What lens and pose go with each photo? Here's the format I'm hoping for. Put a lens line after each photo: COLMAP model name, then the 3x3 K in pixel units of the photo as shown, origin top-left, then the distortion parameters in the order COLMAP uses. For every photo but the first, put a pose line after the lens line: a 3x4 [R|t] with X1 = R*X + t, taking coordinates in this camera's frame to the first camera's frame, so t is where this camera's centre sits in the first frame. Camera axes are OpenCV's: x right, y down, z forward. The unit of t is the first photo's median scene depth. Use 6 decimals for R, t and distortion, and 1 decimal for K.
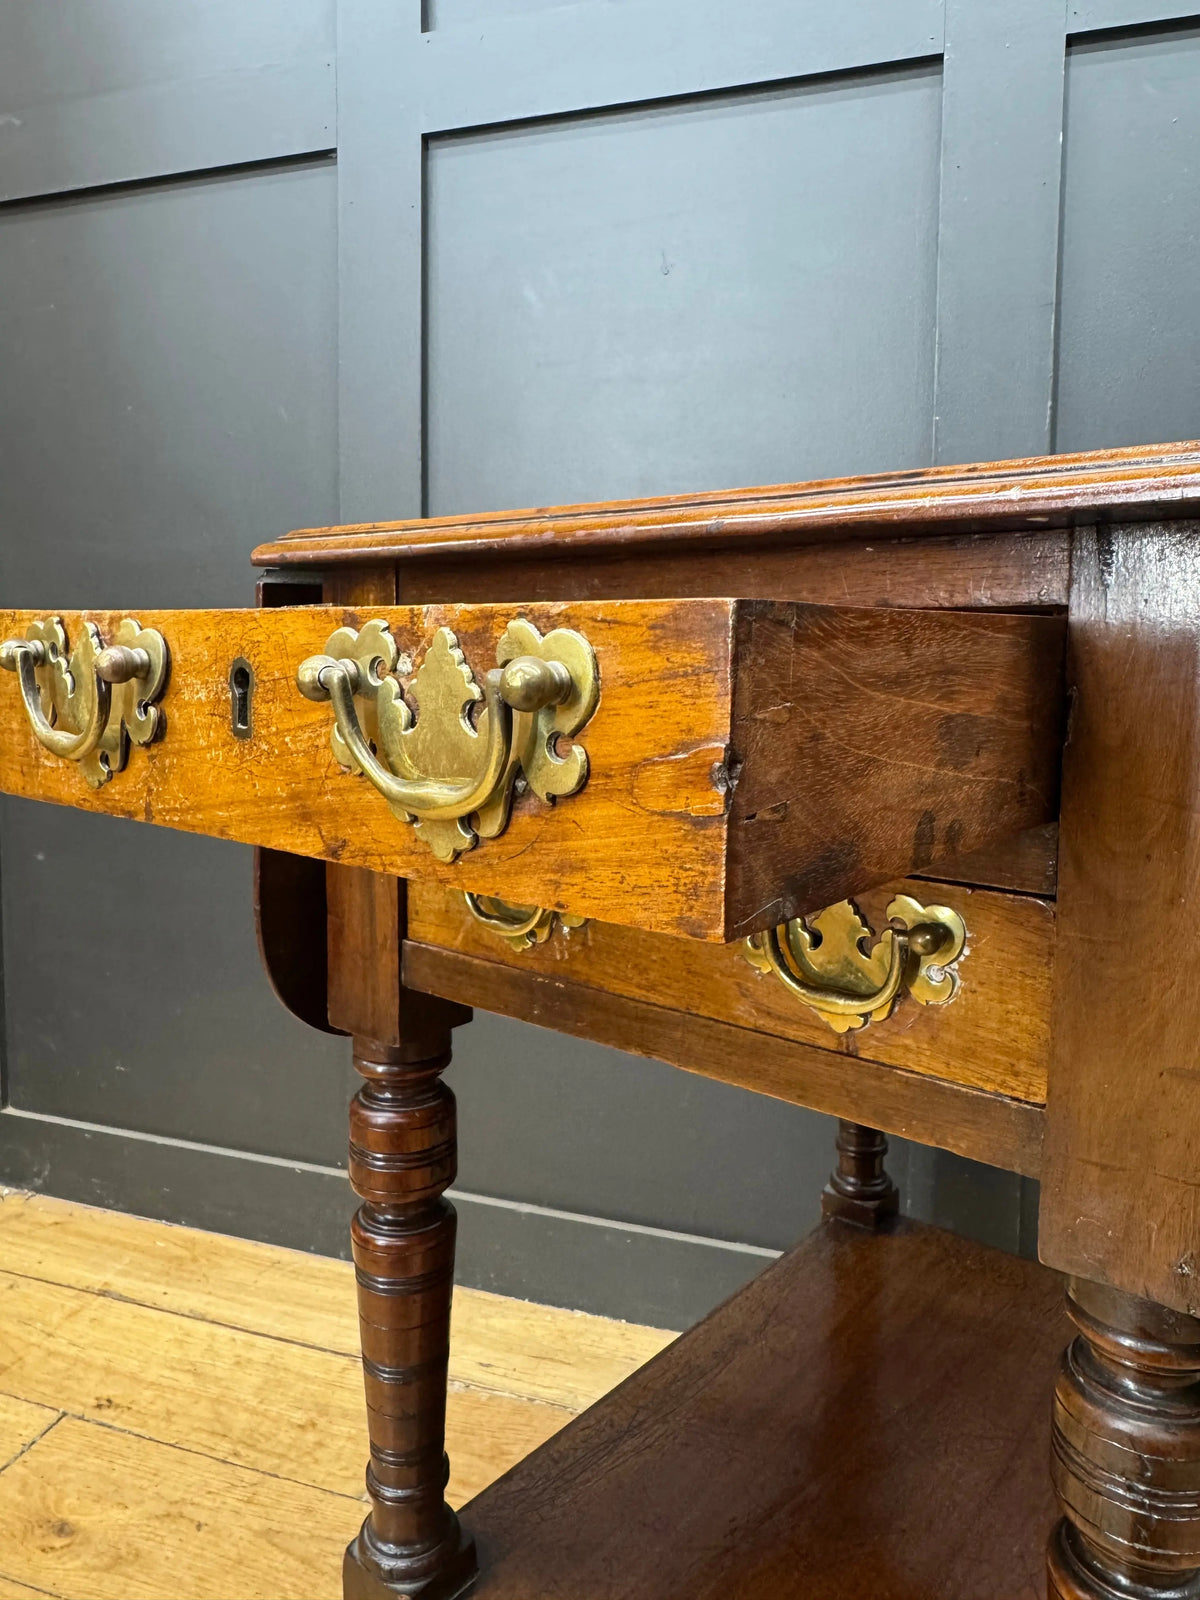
lens RADIAL K [[1136.8, 0, 599.7], [0, 1136.8, 735.5], [0, 0, 1]] dist [-0.006046, 0.003583]
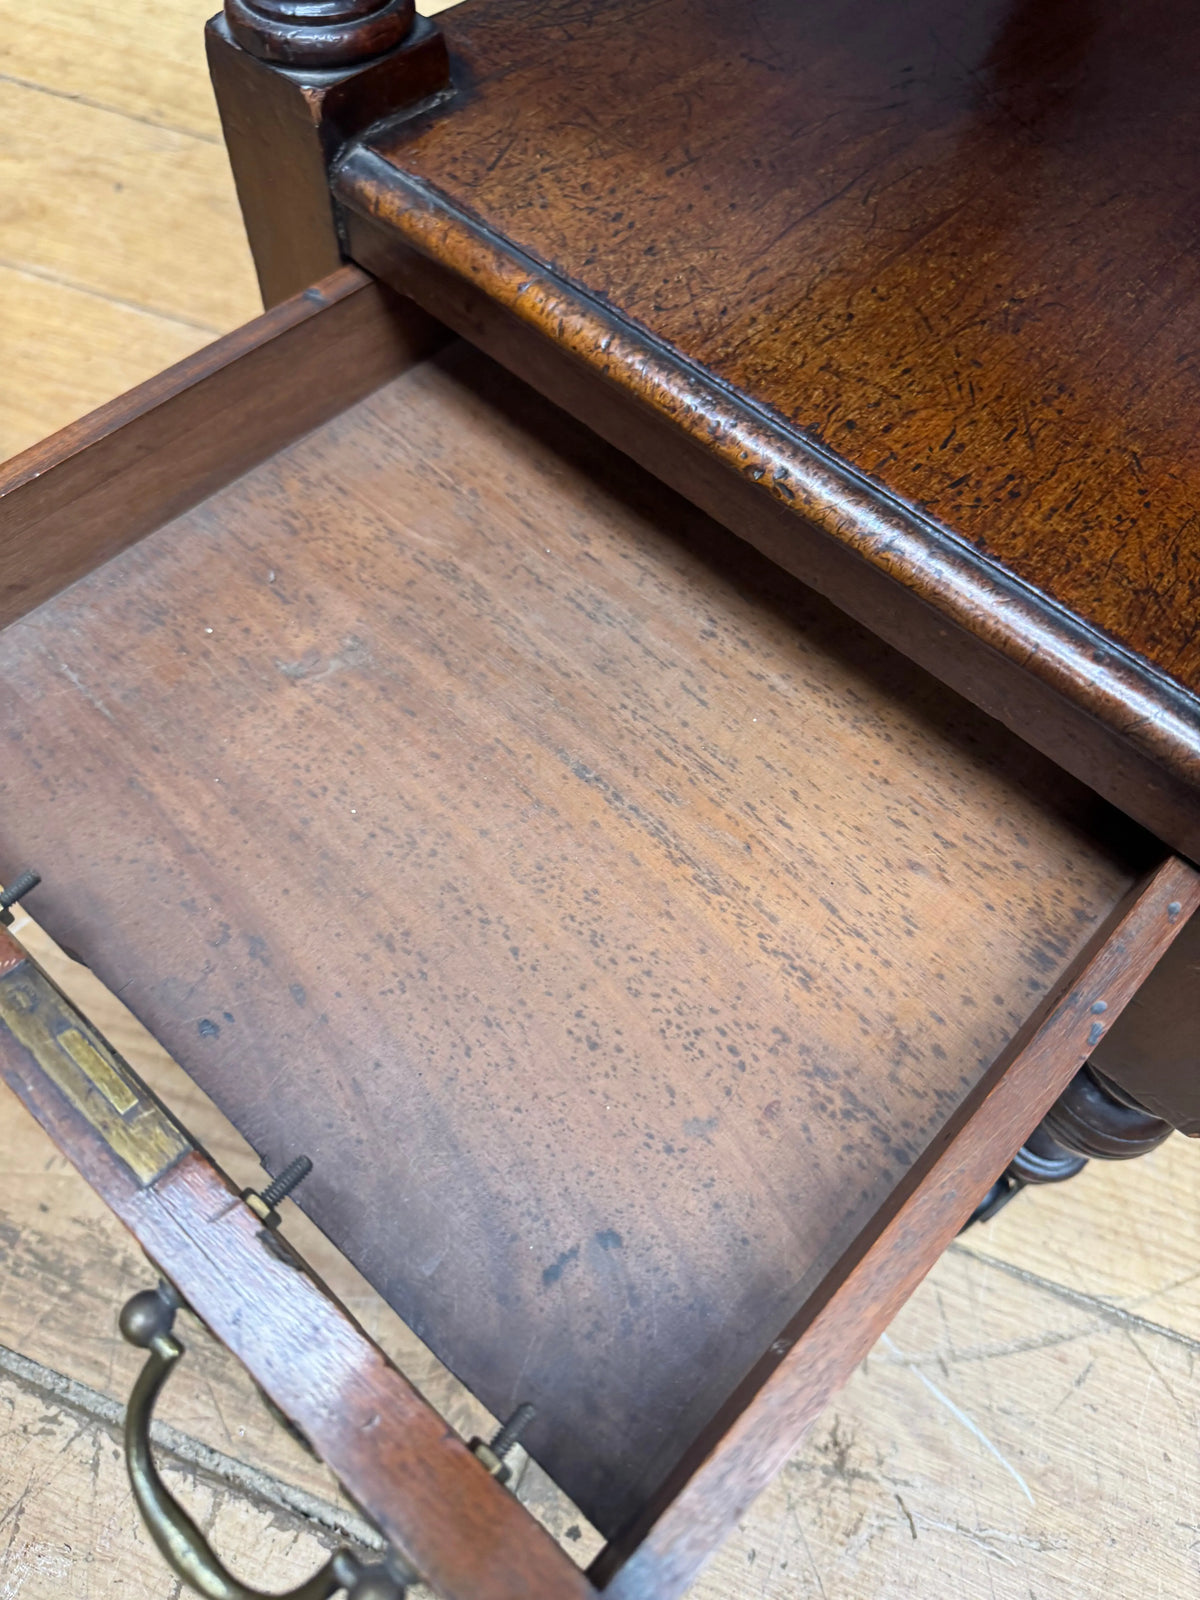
lens RADIAL K [[1195.5, 0, 600.1], [0, 1195.5, 795.2], [0, 0, 1]] dist [-0.033619, 0.003949]
pose [[0.997127, 0.075095, 0.009961, -0.007753], [-0.051788, 0.579800, 0.813111, 0.245181], [0.055285, -0.811291, 0.582023, 0.202636]]
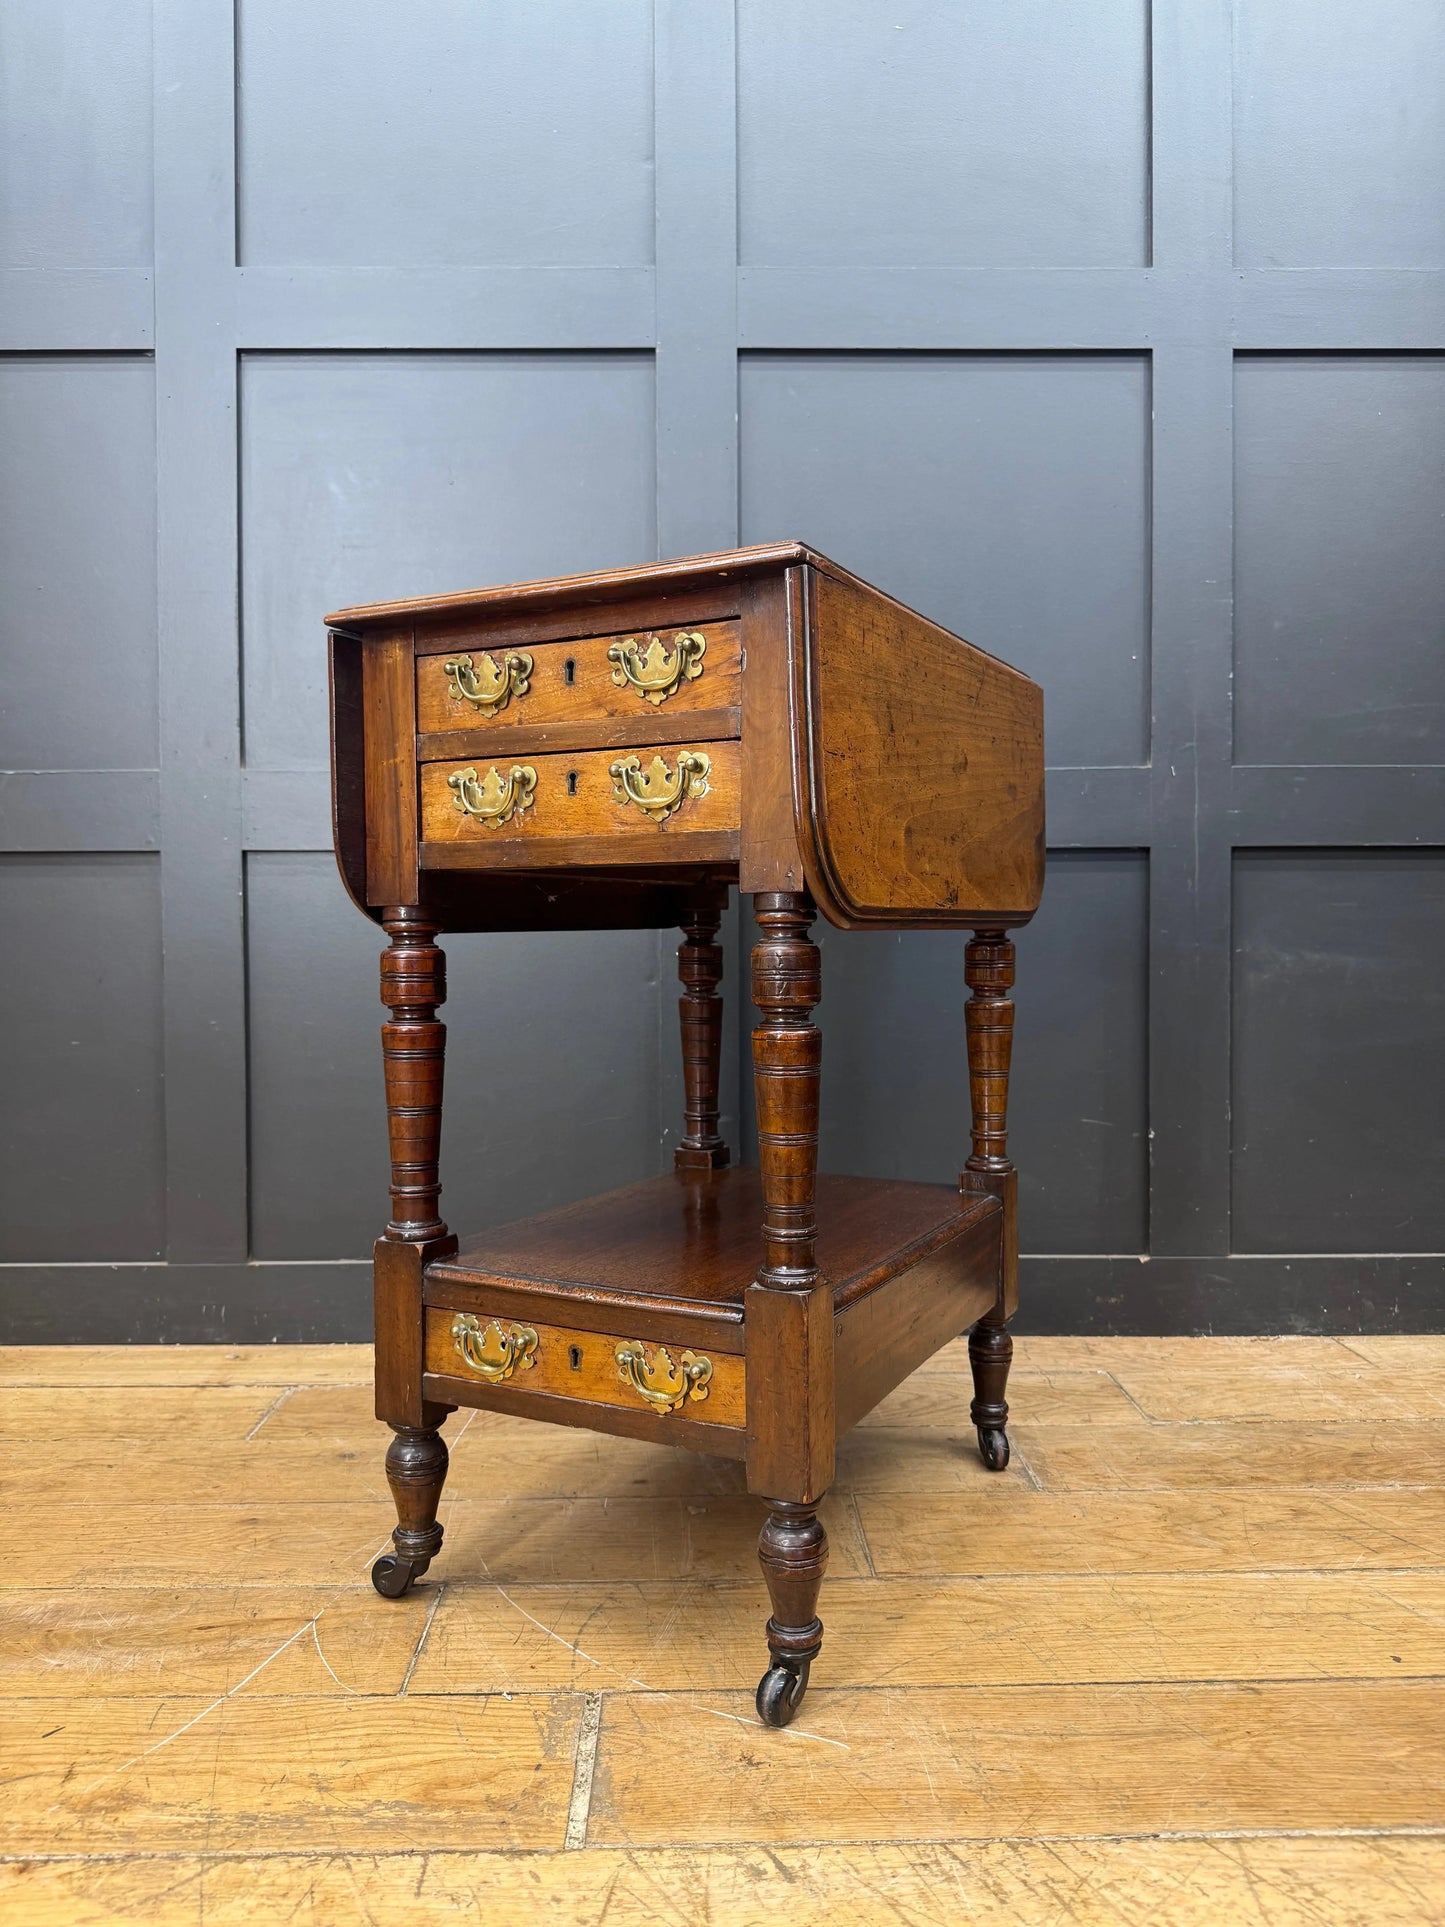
lens RADIAL K [[1365.7, 0, 726.5], [0, 1365.7, 967.3], [0, 0, 1]] dist [0.026498, -0.033620]
pose [[0.941237, -0.021570, 0.337059, -0.193349], [0.040381, 0.997987, -0.048896, 0.238110], [-0.335325, 0.059634, 0.940213, -0.551872]]
